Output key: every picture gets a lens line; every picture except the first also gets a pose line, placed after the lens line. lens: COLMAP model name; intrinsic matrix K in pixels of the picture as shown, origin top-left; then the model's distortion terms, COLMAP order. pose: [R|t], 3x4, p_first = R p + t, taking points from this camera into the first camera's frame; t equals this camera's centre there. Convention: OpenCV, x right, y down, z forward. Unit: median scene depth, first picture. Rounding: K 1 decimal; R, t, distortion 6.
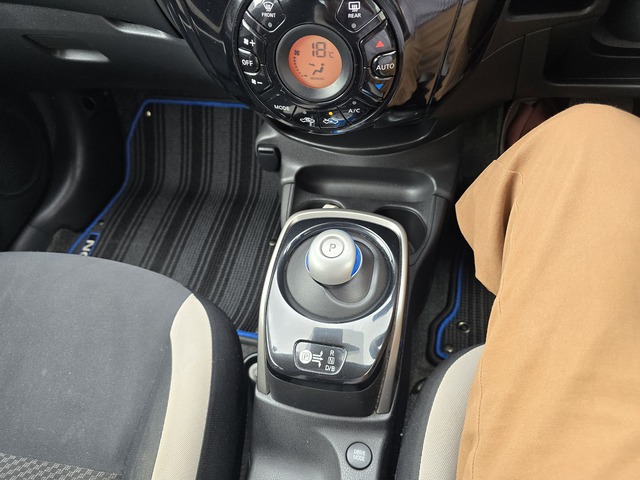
lens RADIAL K [[433.6, 0, 320.0], [0, 433.6, 240.0], [0, 0, 1]] dist [0.027973, -0.029008]
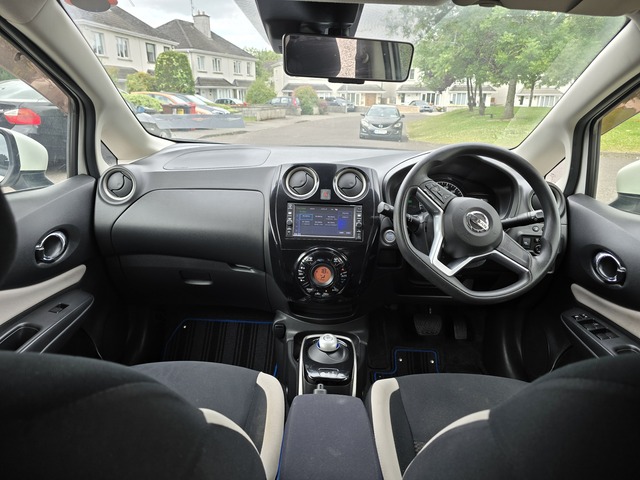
lens RADIAL K [[433.6, 0, 320.0], [0, 433.6, 240.0], [0, 0, 1]] dist [0.027973, -0.029008]
pose [[0.976807, 0.066800, 0.203433, -0.270249], [0.067941, 0.804299, -0.590329, 0.494298], [-0.203055, 0.590459, 0.781106, -0.639373]]
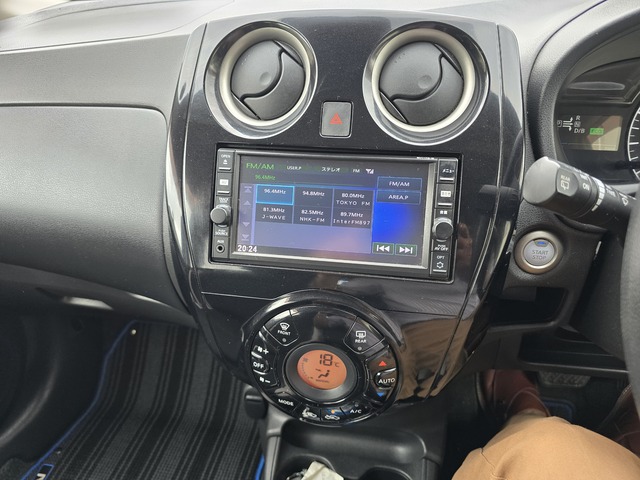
lens RADIAL K [[434.9, 0, 320.0], [0, 434.9, 240.0], [0, 0, 1]] dist [-0.006412, -0.003195]
pose [[0.996514, 0.053618, 0.063917, -0.039463], [-0.024512, 0.920484, -0.390011, -0.108993], [-0.079746, 0.387085, 0.918589, -0.046357]]
